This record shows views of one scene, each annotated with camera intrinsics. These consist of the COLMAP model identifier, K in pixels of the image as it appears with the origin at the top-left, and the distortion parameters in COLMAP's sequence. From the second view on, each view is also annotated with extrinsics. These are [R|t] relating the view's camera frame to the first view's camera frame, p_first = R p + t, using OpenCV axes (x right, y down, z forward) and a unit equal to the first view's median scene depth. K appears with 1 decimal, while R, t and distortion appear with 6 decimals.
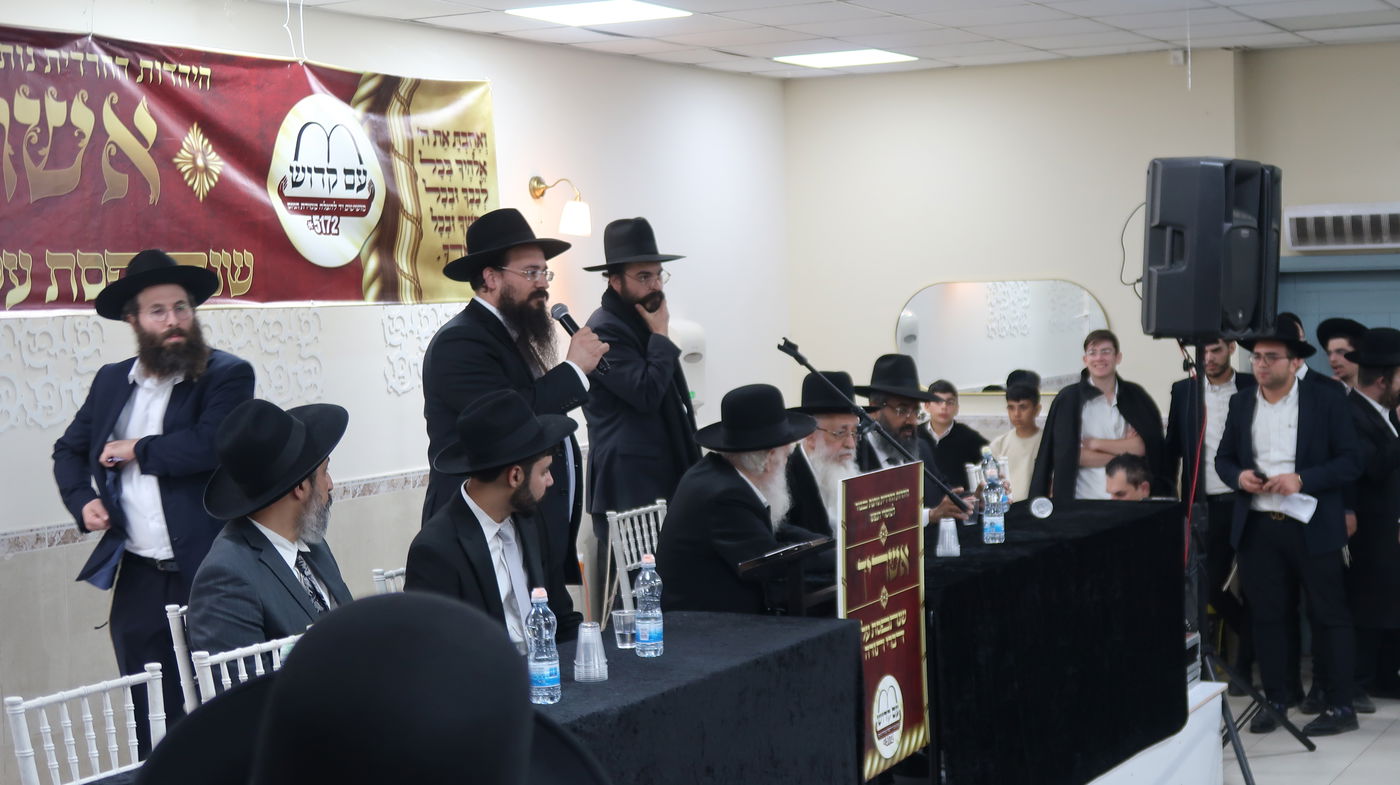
lens RADIAL K [[2217.5, 0, 704.6], [0, 2217.5, 394.4], [0, 0, 1]] dist [0.052142, -0.157352]
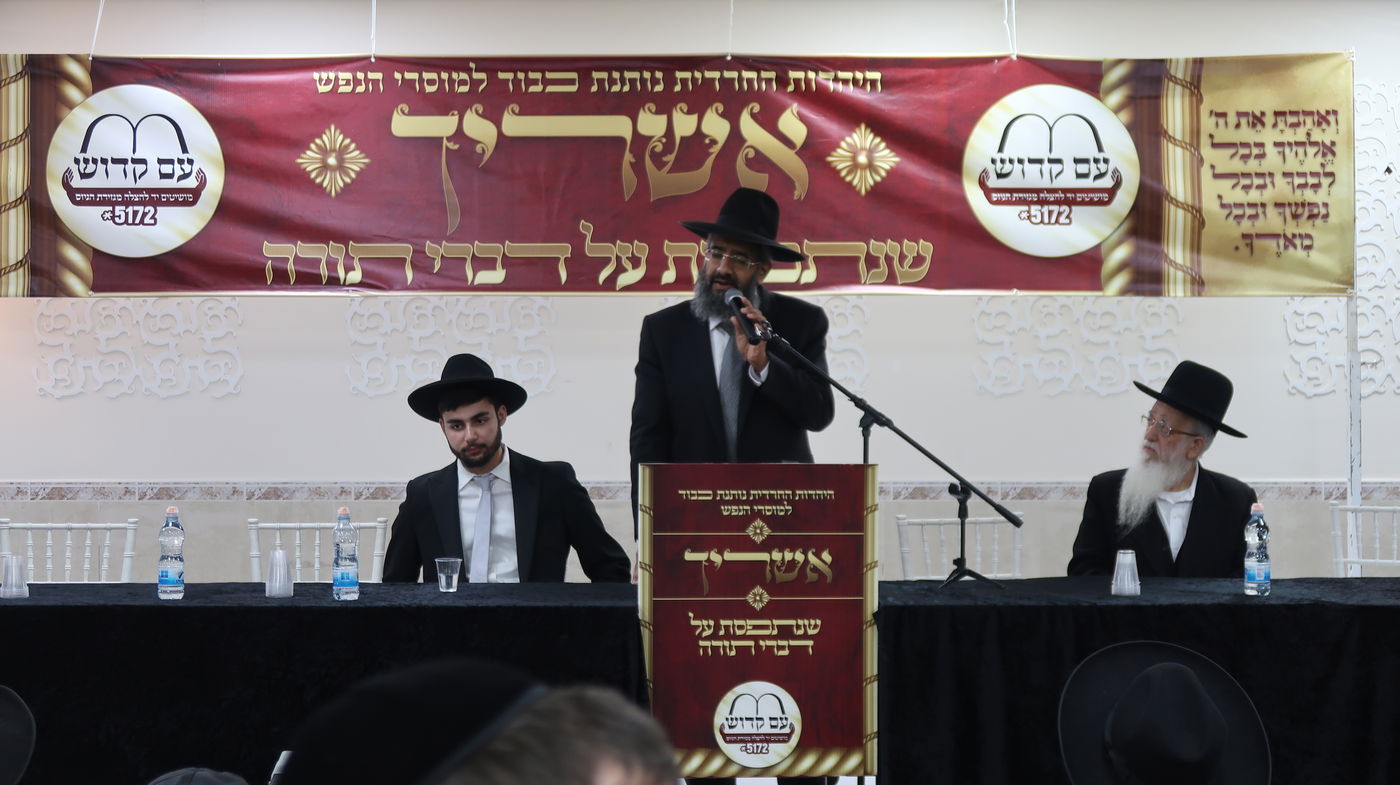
lens RADIAL K [[2321.0, 0, 703.7], [0, 2321.0, 374.2], [0, 0, 1]] dist [0.009514, -0.023640]
pose [[0.461304, 0.044410, -0.886130, 0.740390], [-0.056722, 0.998180, 0.020497, -0.018145], [0.885427, 0.040808, 0.462983, 0.403692]]
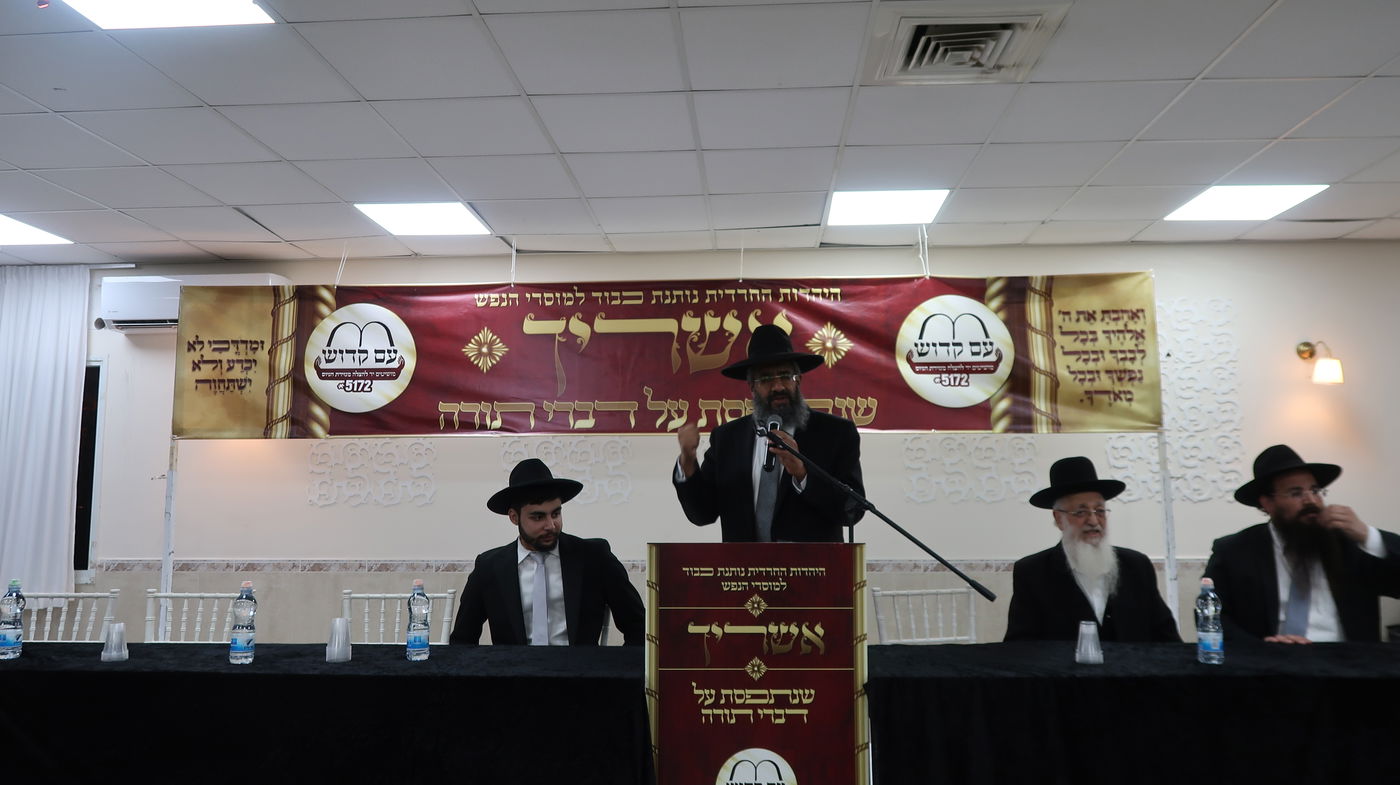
lens RADIAL K [[970.9, 0, 702.0], [0, 970.9, 385.7], [0, 0, 1]] dist [-0.020400, -0.001154]
pose [[0.420073, -0.076516, -0.904259, 0.379888], [-0.052644, 0.992706, -0.108455, 0.009018], [0.905962, 0.093163, 0.412981, 0.610698]]
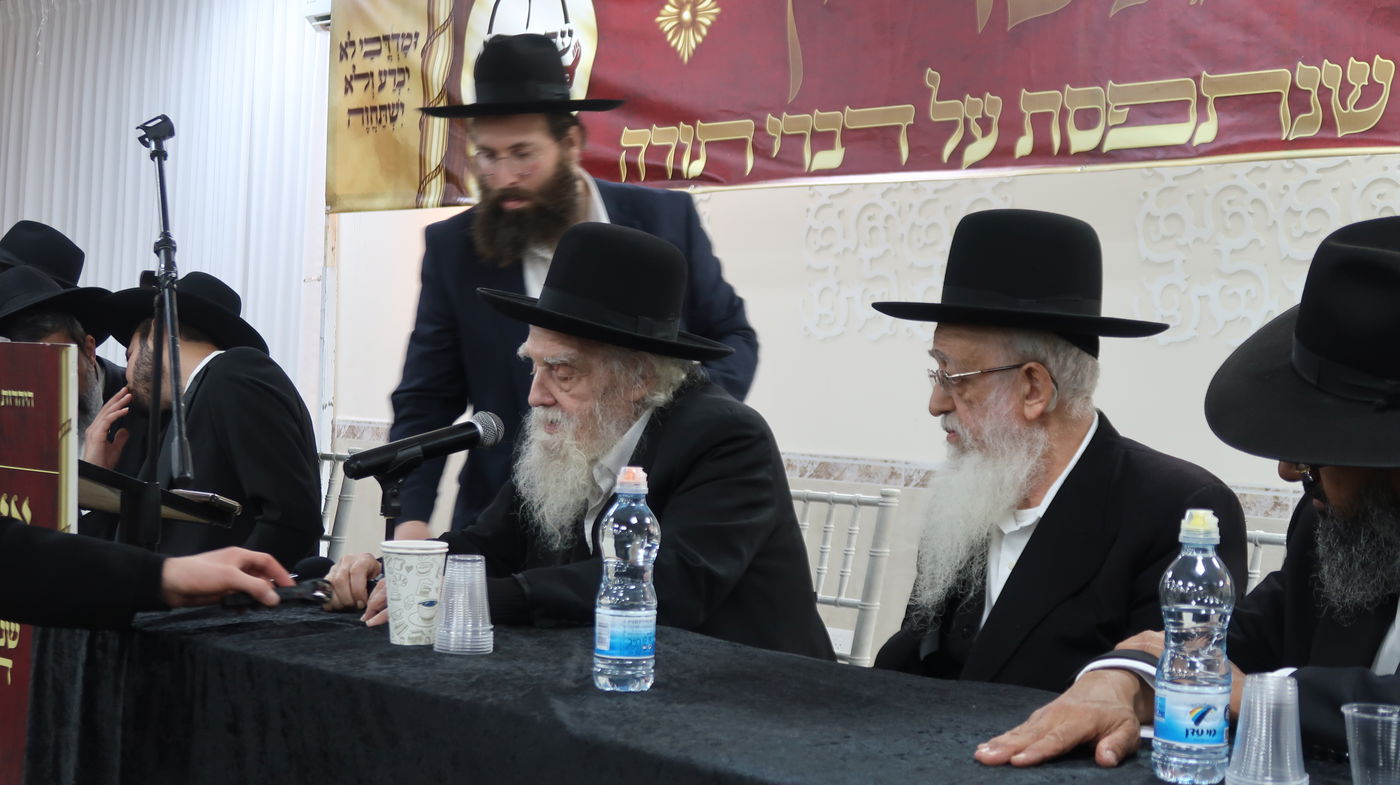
lens RADIAL K [[2229.7, 0, 709.6], [0, 2229.7, 363.4], [0, 0, 1]] dist [0.041875, -0.153218]
pose [[-0.350411, 0.017064, -0.936441, 0.415921], [-0.067973, 0.996734, 0.043597, 0.002416], [0.934126, 0.078930, -0.348107, 1.062647]]
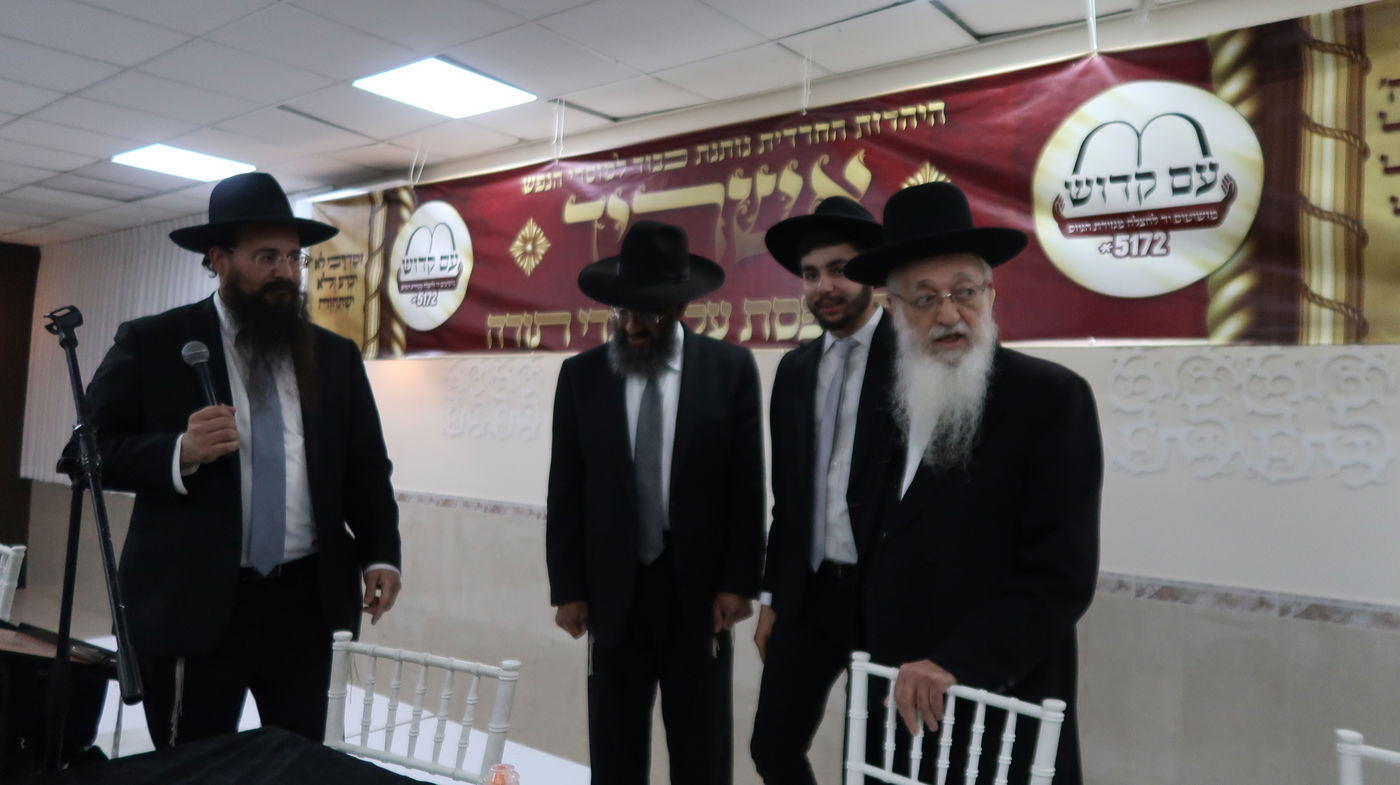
lens RADIAL K [[1025.1, 0, 705.0], [0, 1025.1, 386.3], [0, 0, 1]] dist [-0.003972, -0.005119]
pose [[-0.184298, -0.019325, -0.982680, 0.233091], [-0.083517, 0.996499, -0.003933, -0.012047], [0.979316, 0.081346, -0.185267, 0.983583]]
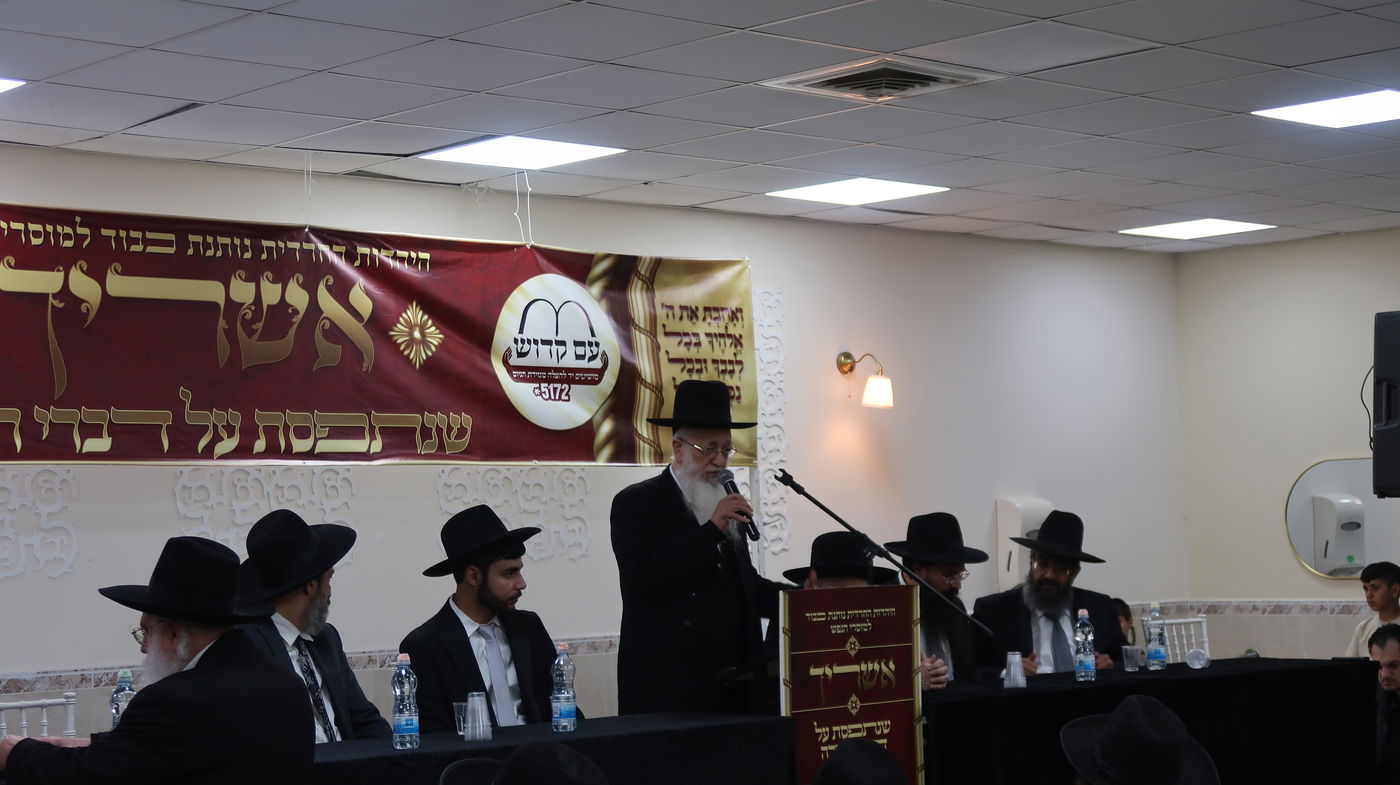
lens RADIAL K [[2514.8, 0, 722.8], [0, 2514.8, 368.5], [0, 0, 1]] dist [0.025250, -0.256641]
pose [[0.947952, -0.019876, -0.317793, 0.325354], [-0.015020, 0.994148, -0.106980, 0.047234], [0.318060, 0.106185, 0.942105, -0.157661]]
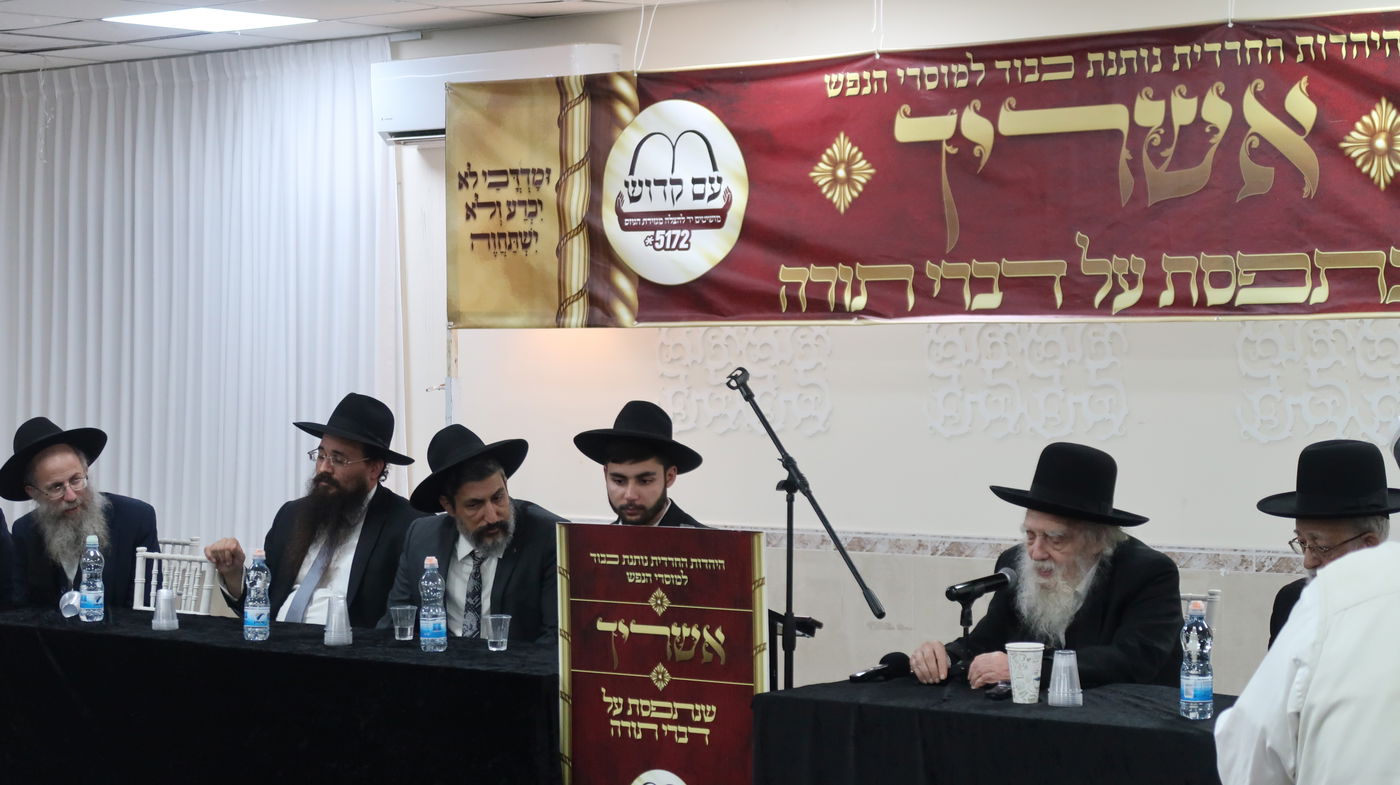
lens RADIAL K [[2977.4, 0, 699.6], [0, 2977.4, 390.7], [0, 0, 1]] dist [0.042274, -0.692694]
pose [[-0.215933, 0.047940, -0.975231, 0.927772], [-0.034741, 0.997784, 0.056740, -0.065119], [0.975790, 0.046133, -0.213789, 0.981253]]
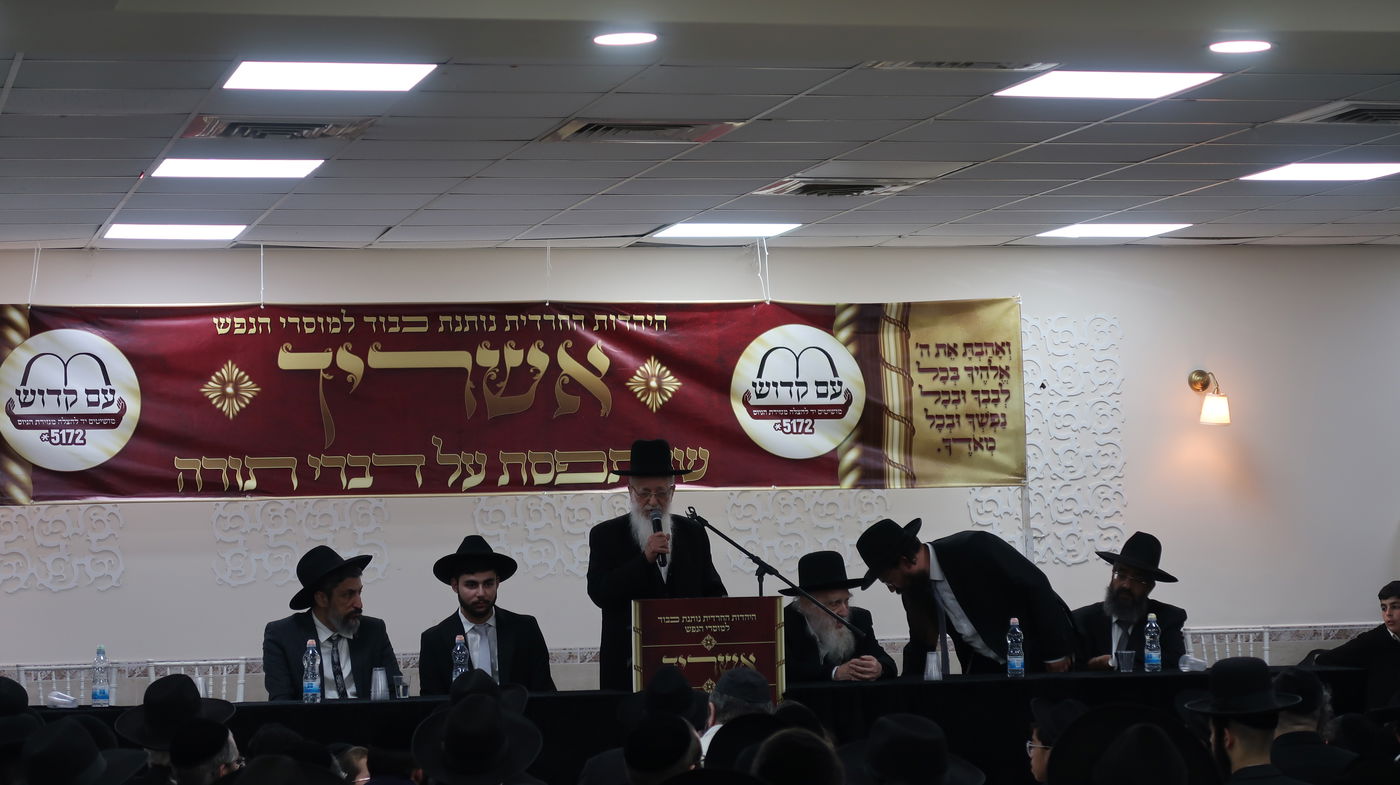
lens RADIAL K [[3638.7, 0, 700.0], [0, 3638.7, 391.9], [0, 0, 1]] dist [0.042159, -0.985283]
pose [[0.666061, -0.022600, -0.745555, 1.446453], [-0.031916, 0.997762, -0.058758, 0.030824], [0.745214, 0.062932, 0.663849, -0.461835]]
